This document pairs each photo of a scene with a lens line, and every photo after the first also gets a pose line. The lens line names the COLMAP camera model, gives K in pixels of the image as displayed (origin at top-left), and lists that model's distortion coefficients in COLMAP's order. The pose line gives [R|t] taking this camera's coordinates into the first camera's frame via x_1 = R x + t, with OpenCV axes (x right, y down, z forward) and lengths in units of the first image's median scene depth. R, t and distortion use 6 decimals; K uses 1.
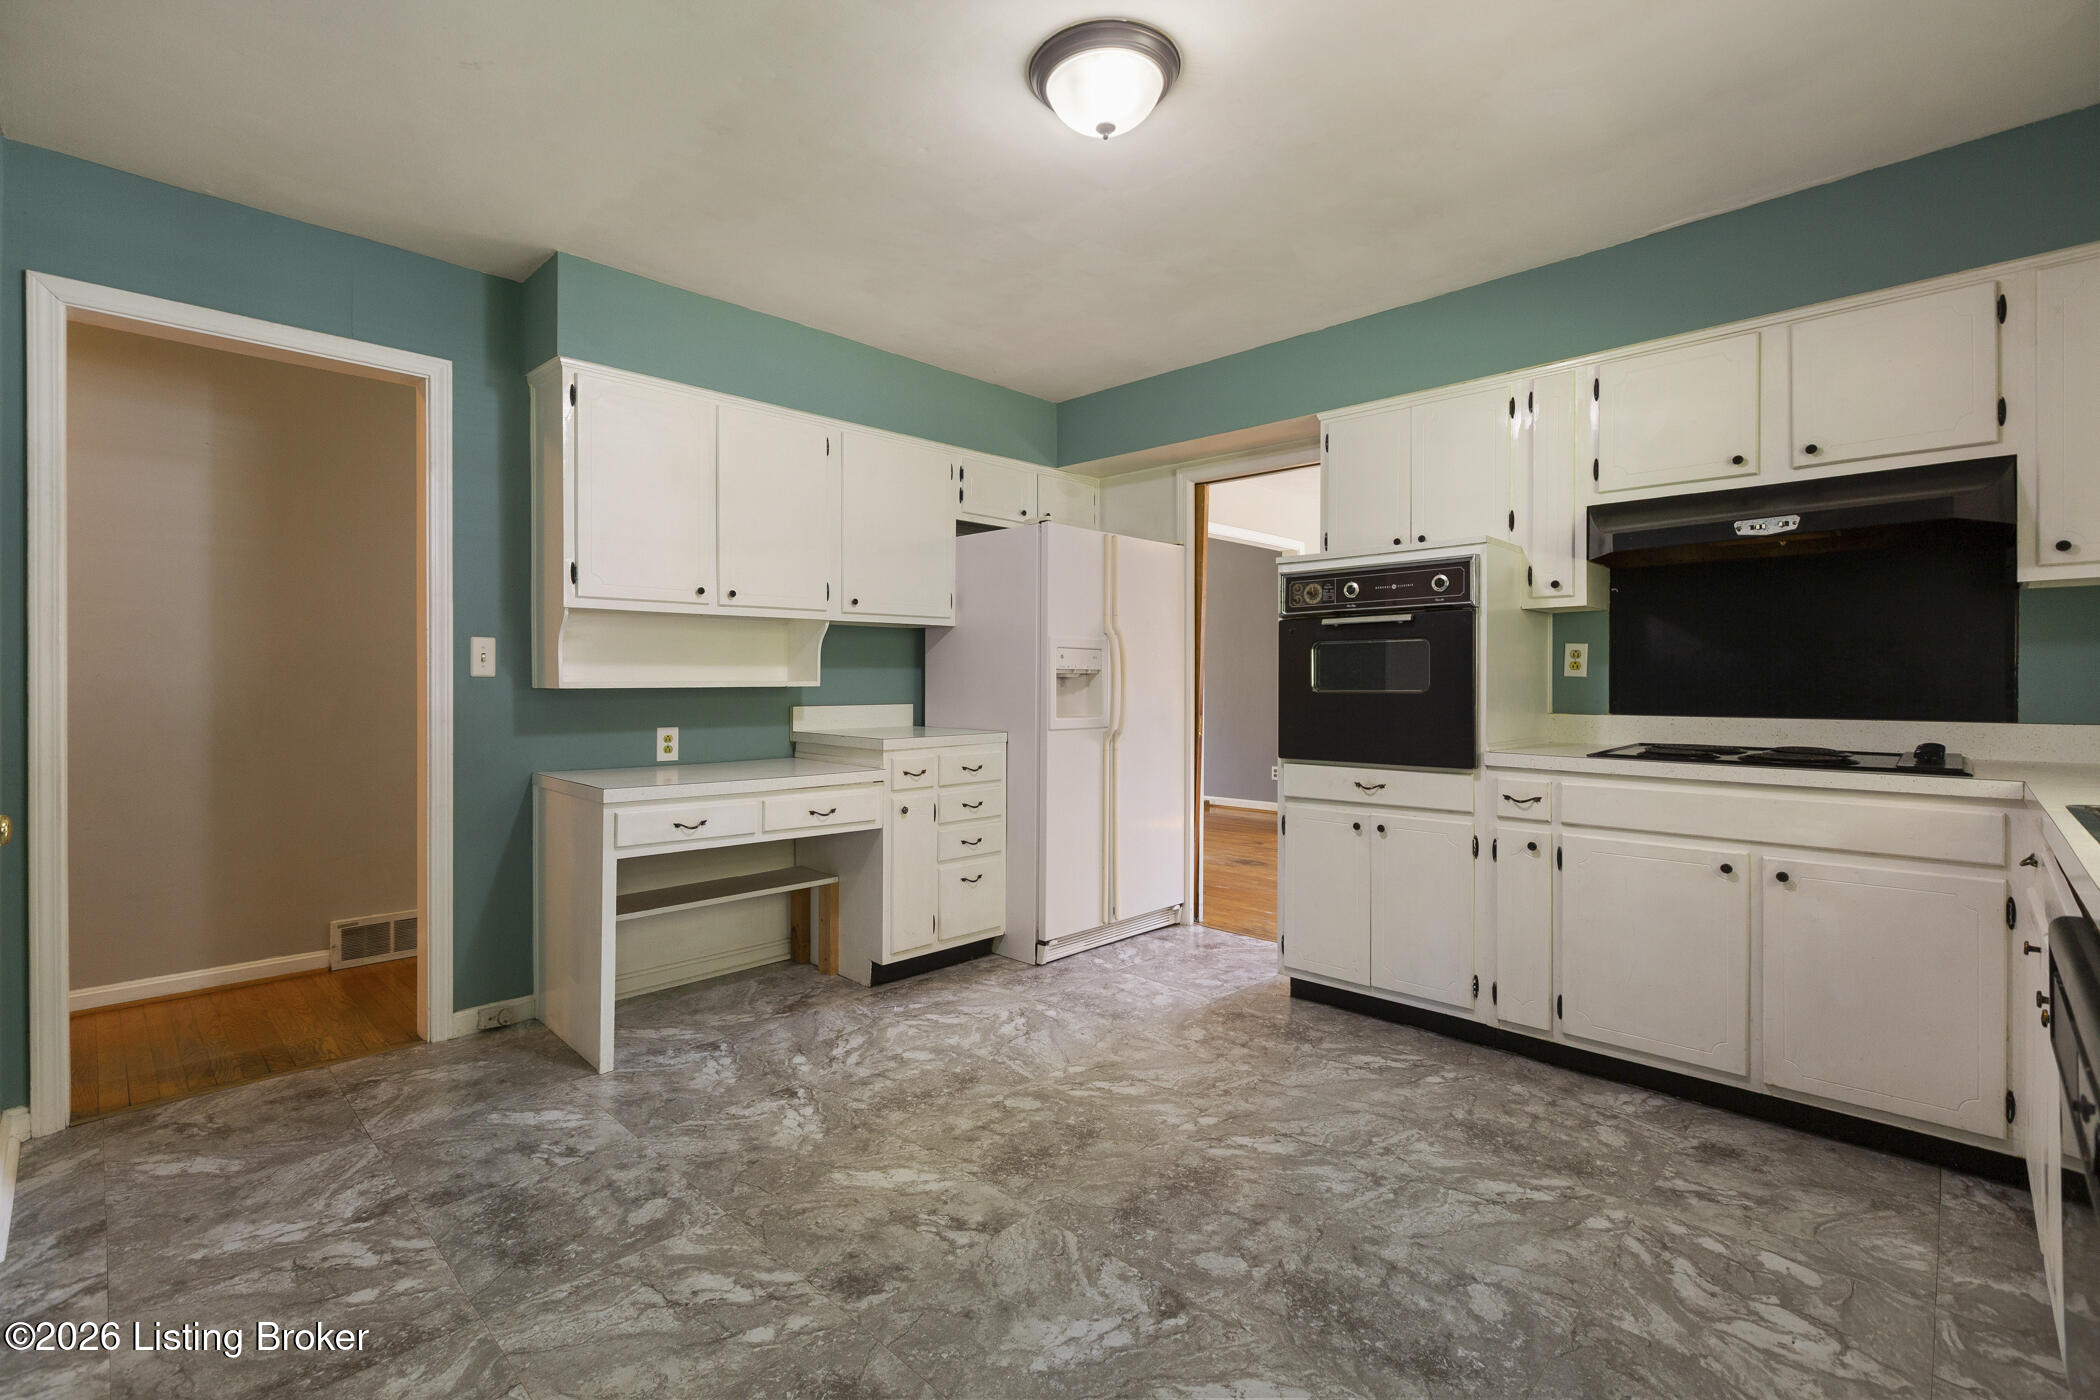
lens RADIAL K [[932.5, 0, 1042.3], [0, 932.5, 688.0], [0, 0, 1]] dist [-0.003343, 0.000304]
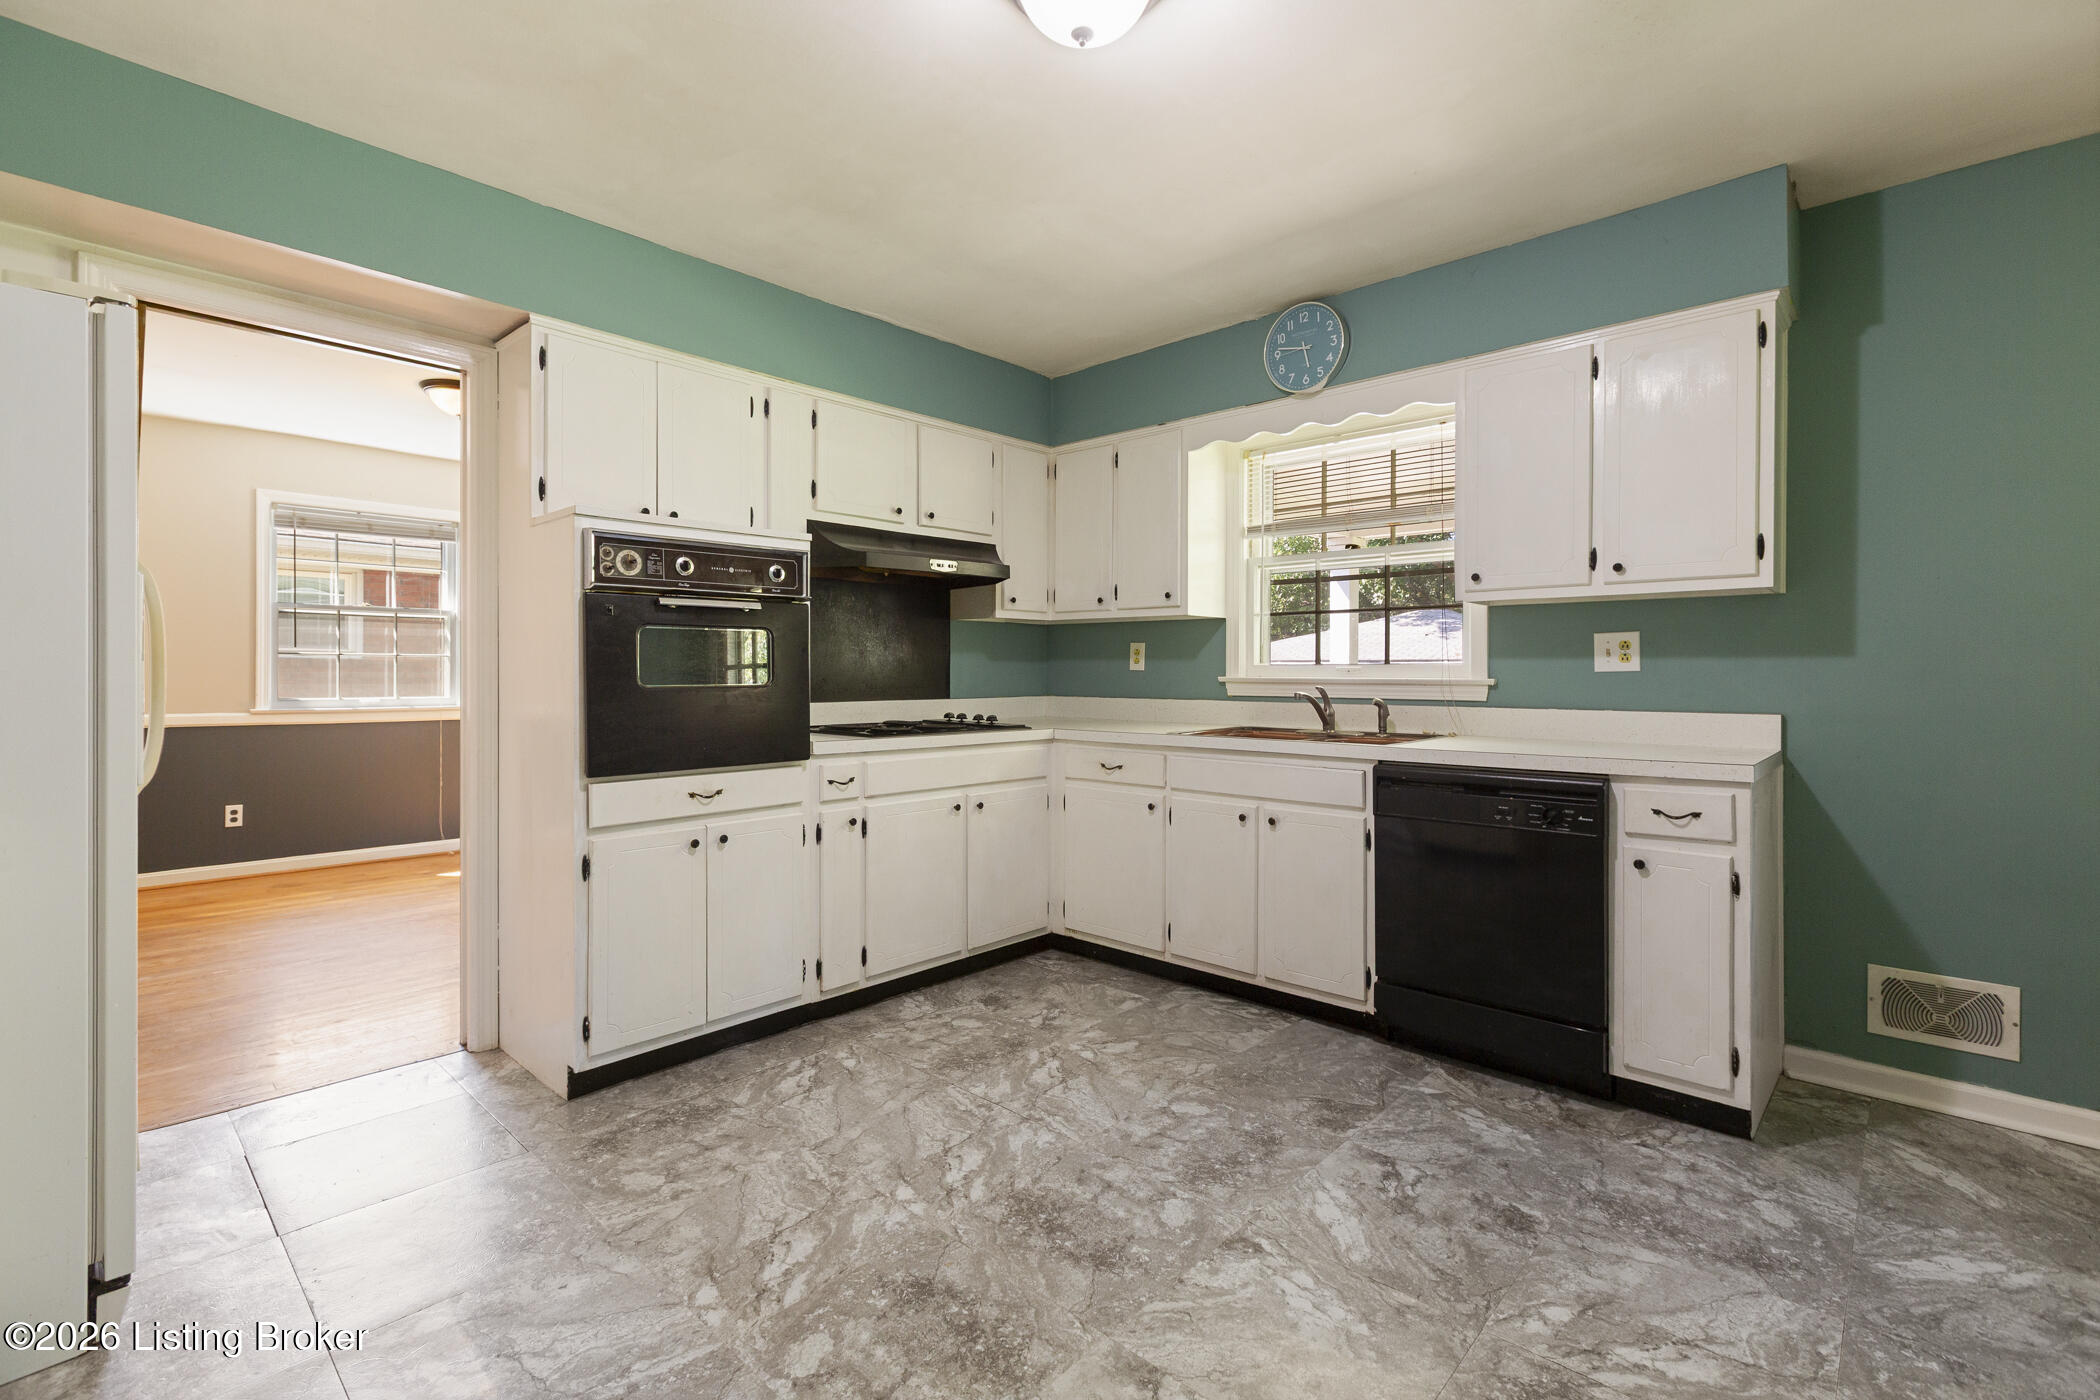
lens RADIAL K [[932.5, 0, 1042.0], [0, 932.5, 682.5], [0, 0, 1]] dist [-0.003343, 0.000304]
pose [[-0.026405, -0.007956, 0.999620, -0.629787], [0.007691, 0.999937, 0.008162, -0.004701], [-0.999622, 0.007903, -0.026342, 0.844333]]
